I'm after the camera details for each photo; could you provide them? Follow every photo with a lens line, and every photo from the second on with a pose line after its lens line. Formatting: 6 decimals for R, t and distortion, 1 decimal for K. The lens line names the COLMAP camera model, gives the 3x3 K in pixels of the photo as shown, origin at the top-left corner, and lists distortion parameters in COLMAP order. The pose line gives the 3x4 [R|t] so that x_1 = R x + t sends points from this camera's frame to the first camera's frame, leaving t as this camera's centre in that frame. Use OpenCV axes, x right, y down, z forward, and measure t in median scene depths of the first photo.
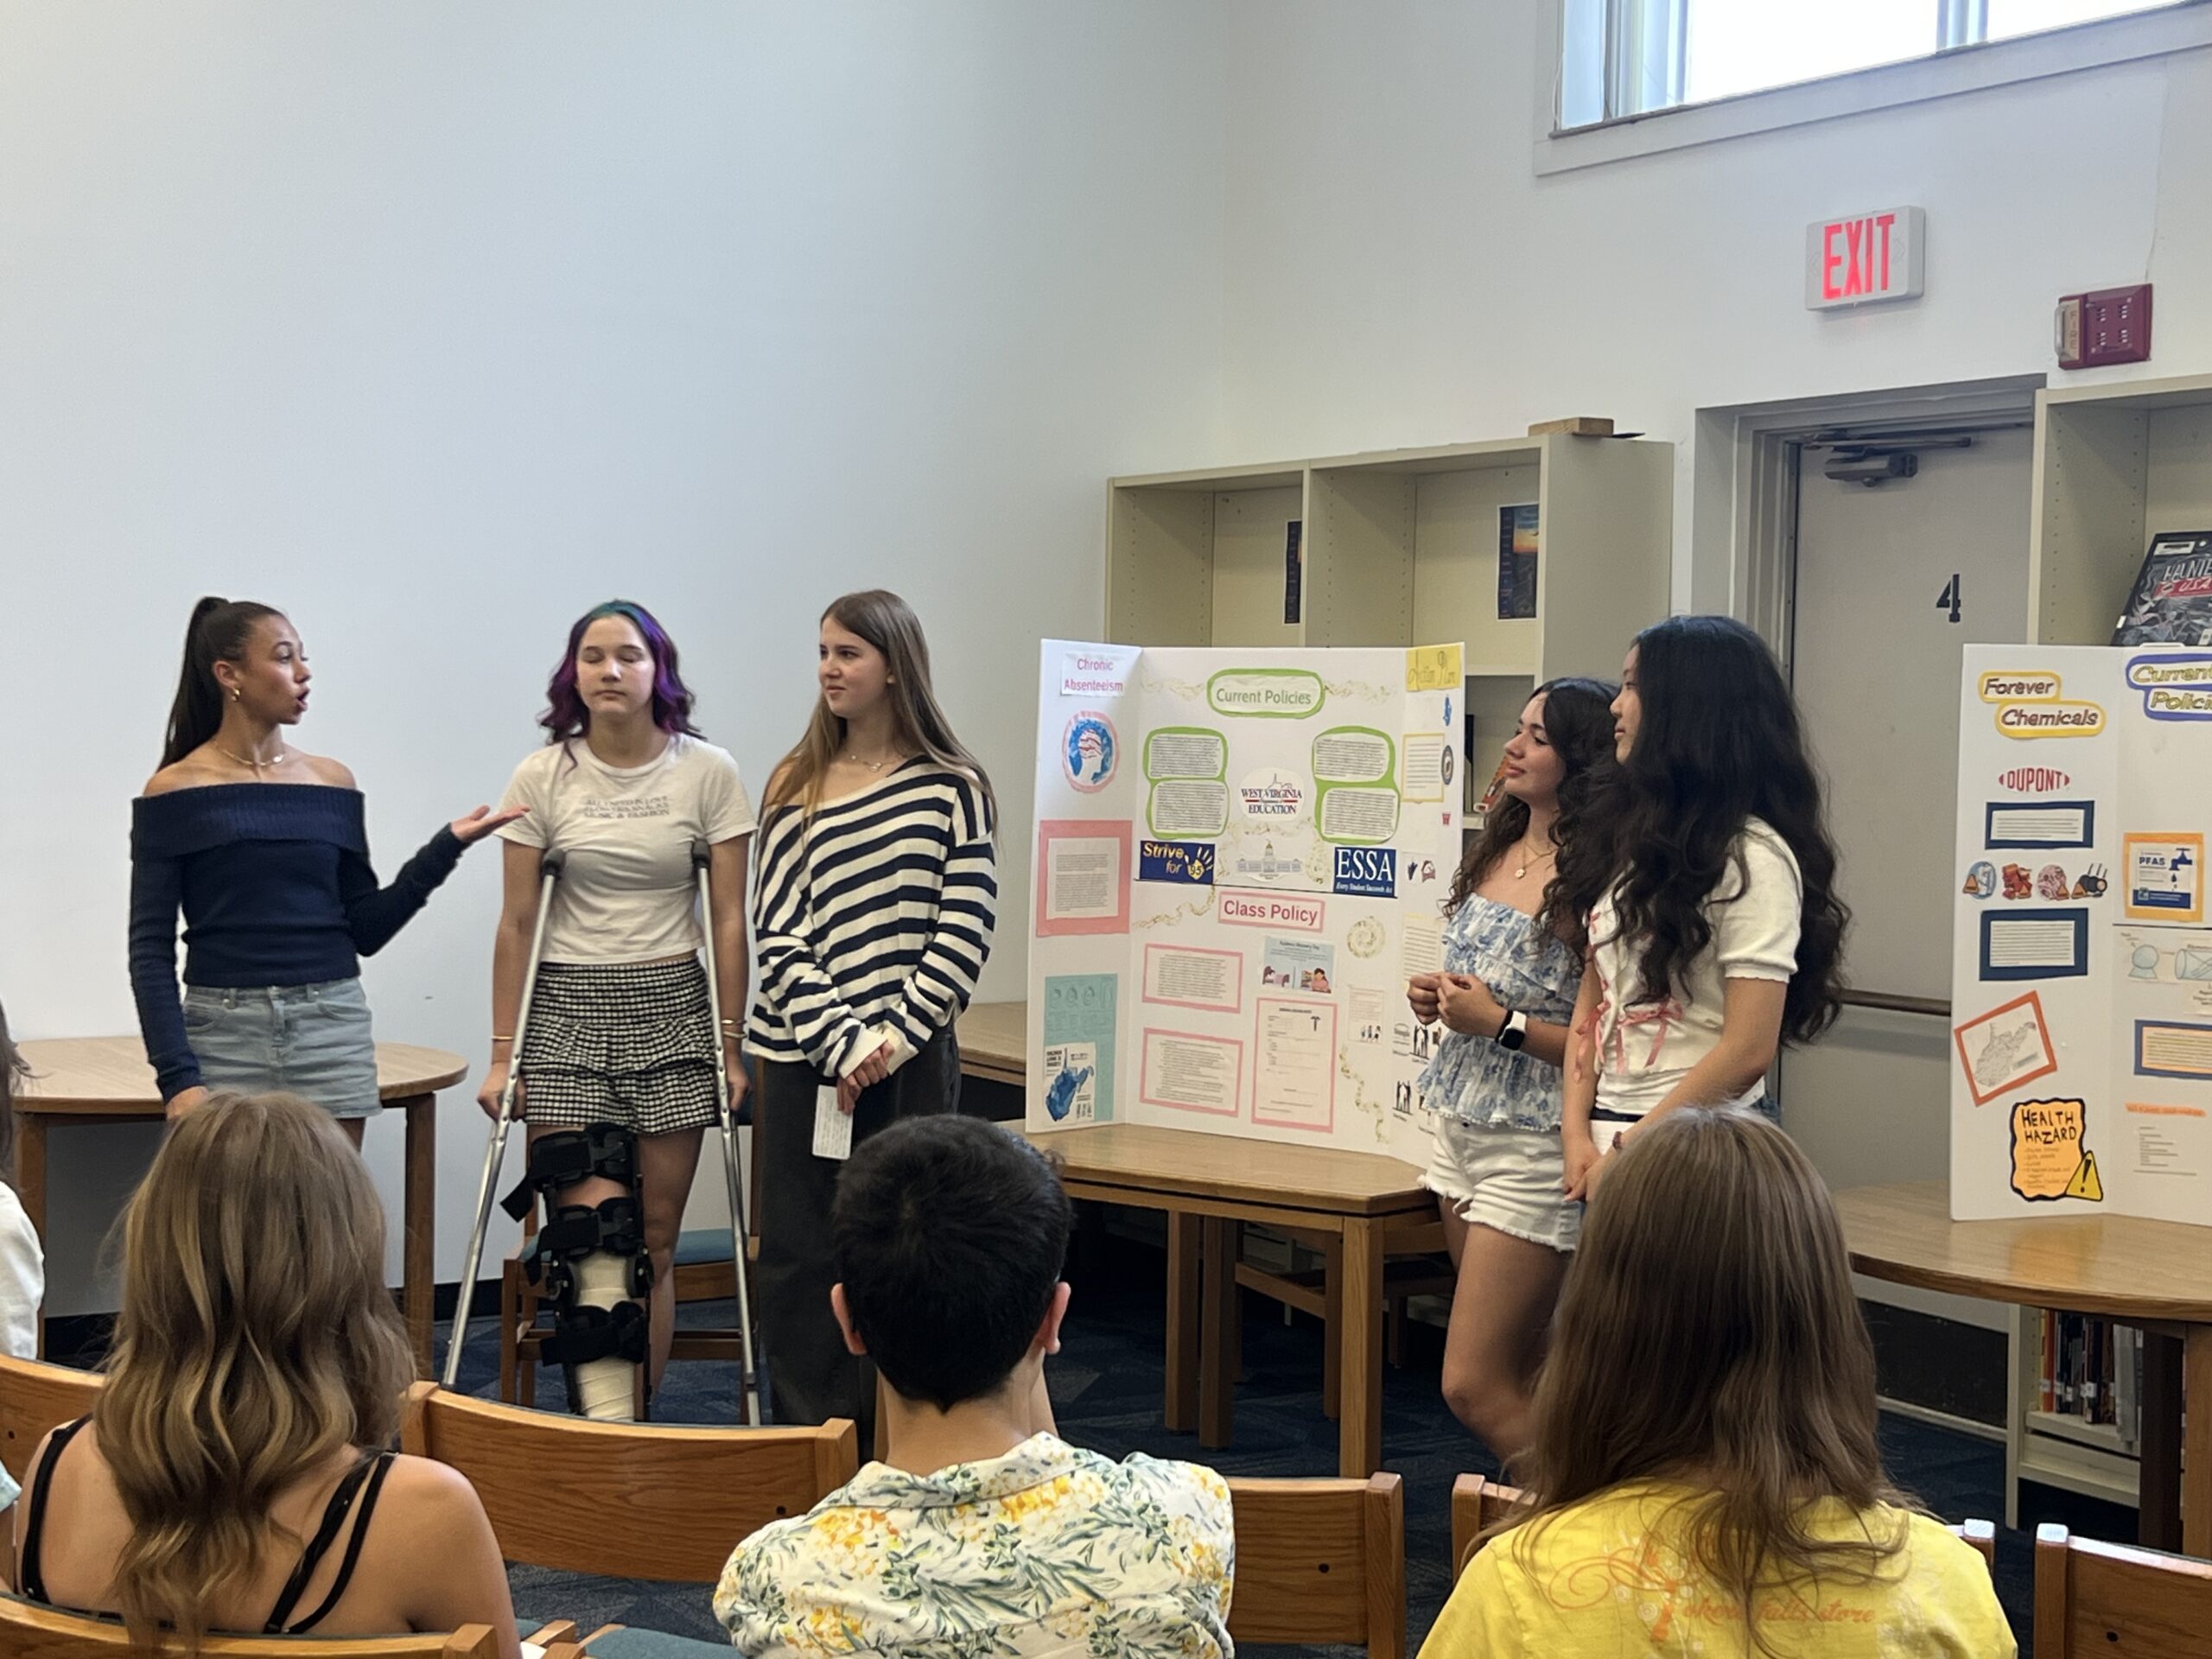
lens RADIAL K [[3399.0, 0, 1106.0], [0, 3399.0, 829.5], [0, 0, 1]] dist [0.092166, -0.182102]
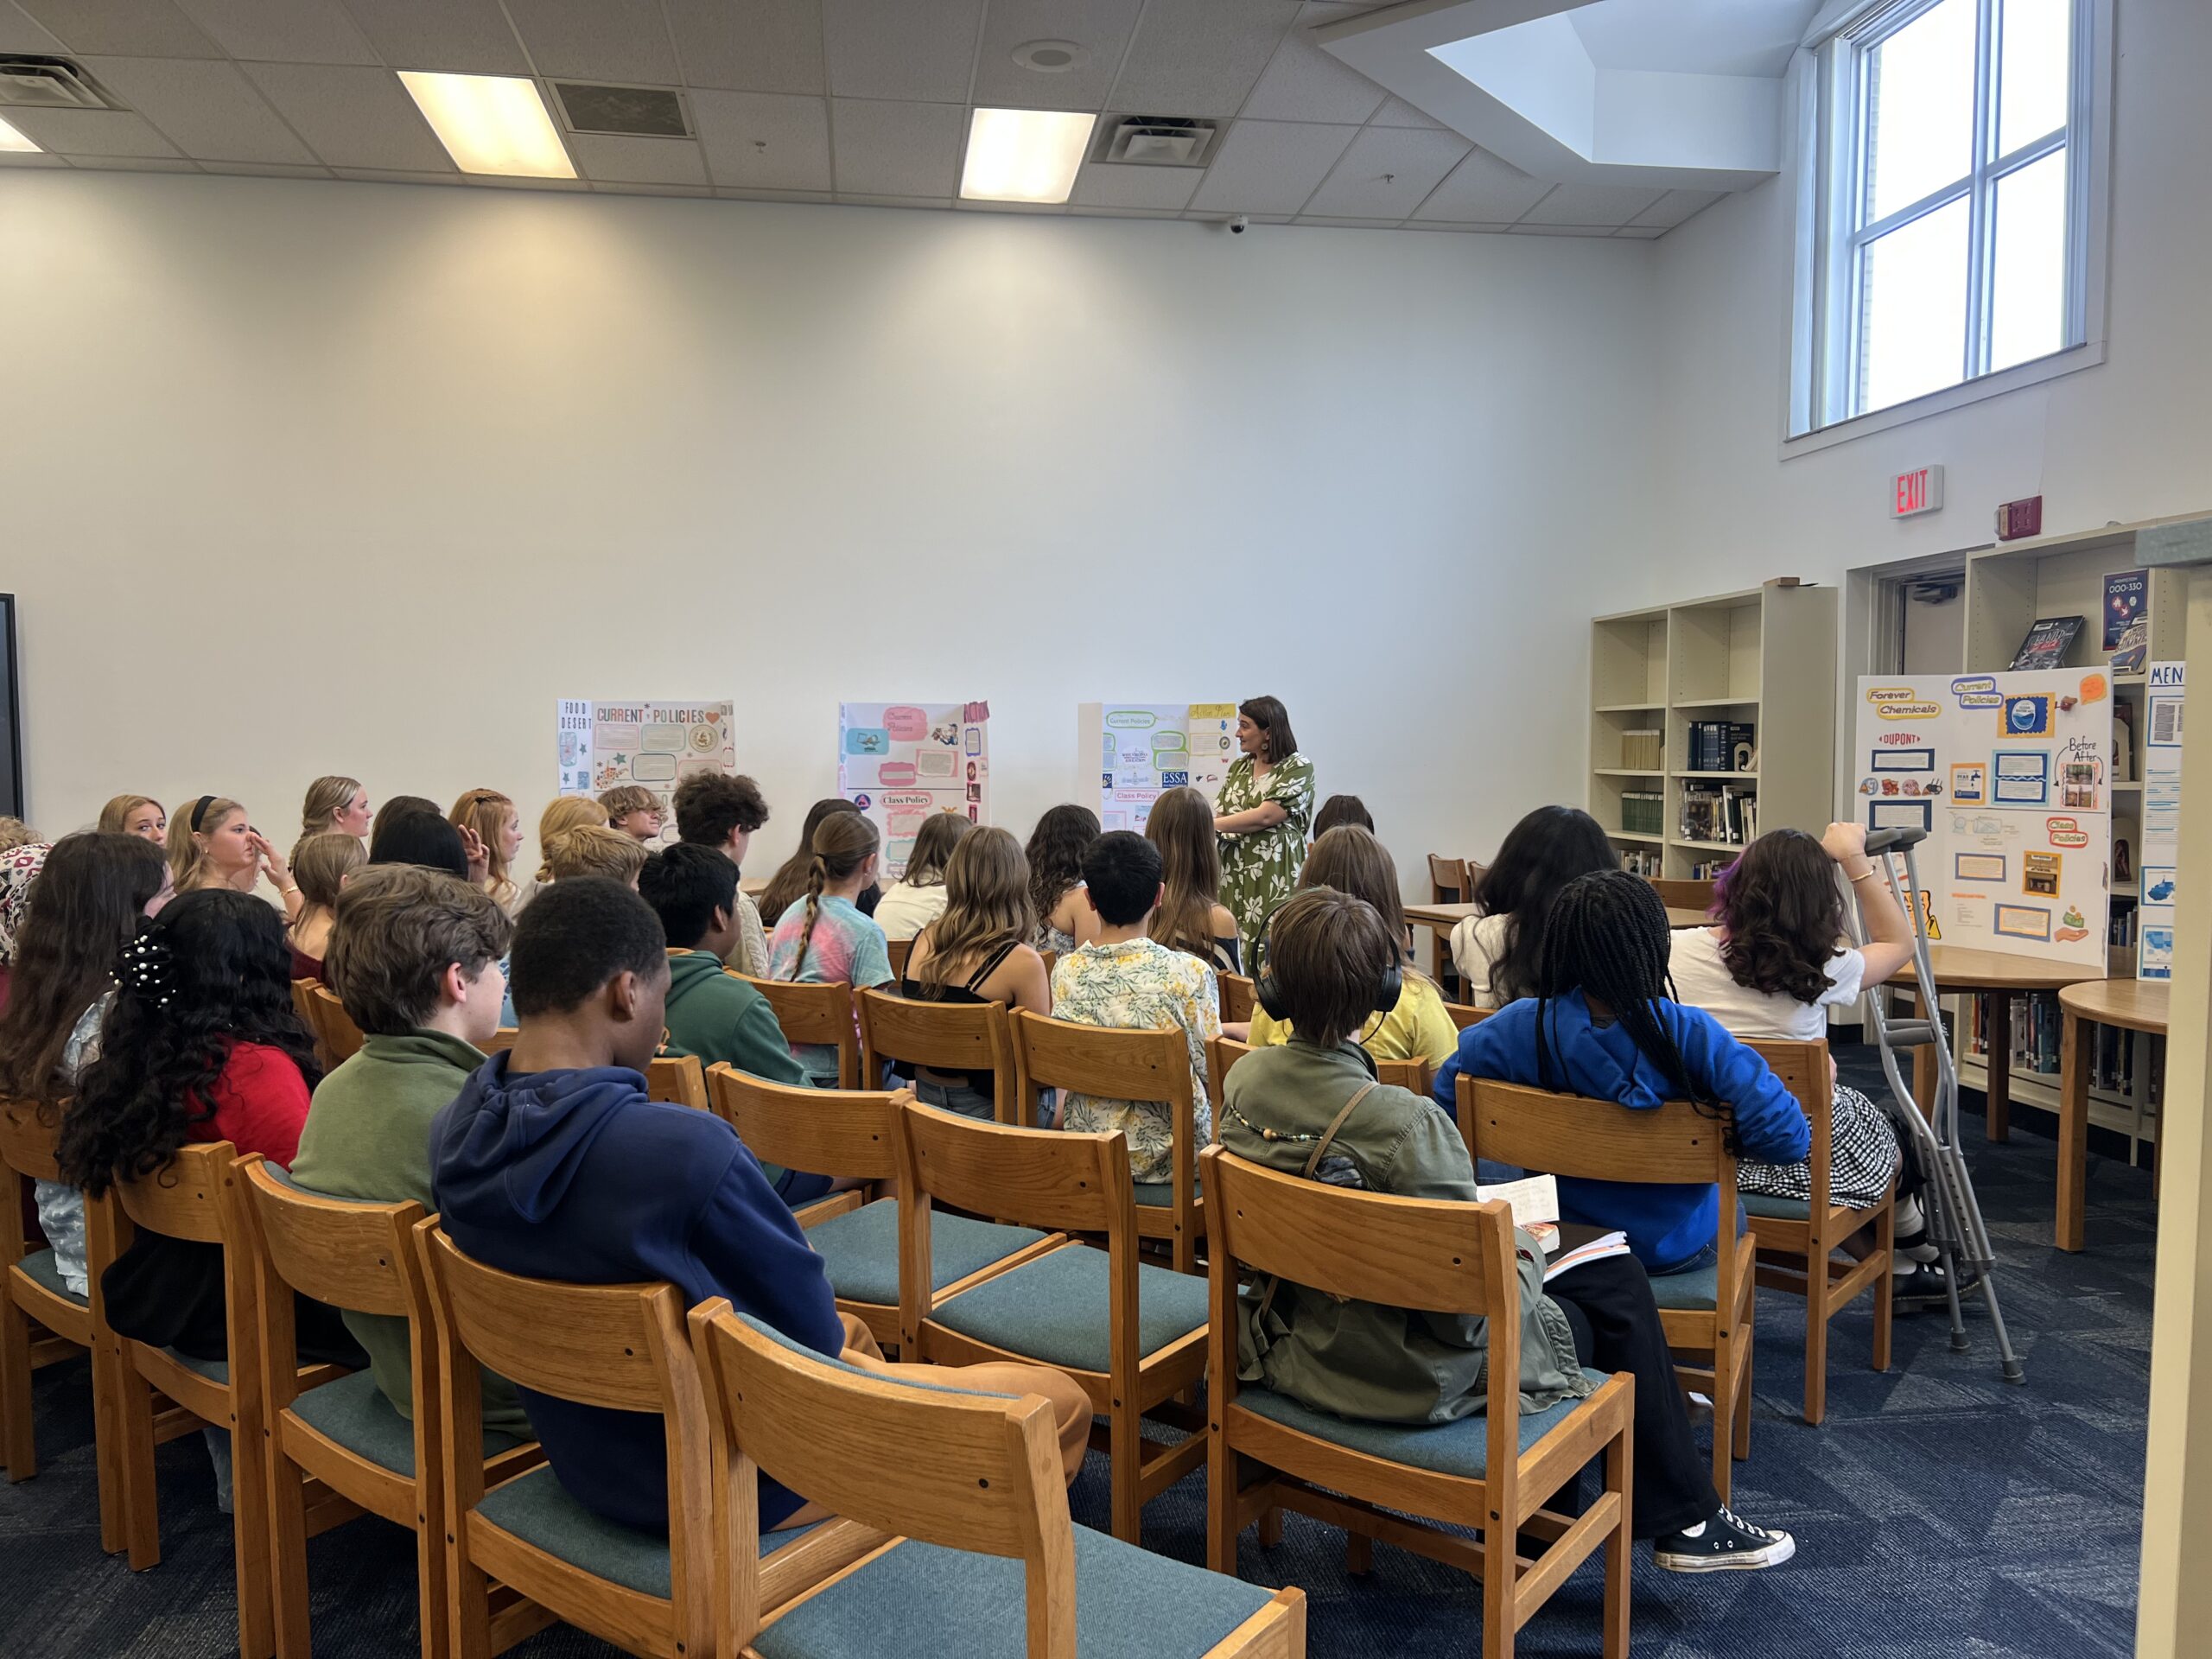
lens RADIAL K [[1710.5, 0, 1132.1], [0, 1710.5, 838.1], [0, 0, 1]] dist [0.041648, -0.055372]
pose [[0.925529, -0.000206, -0.378678, 0.234365], [0.005433, 0.999904, 0.012736, 0.030555], [0.378639, -0.013845, 0.925441, -0.166112]]
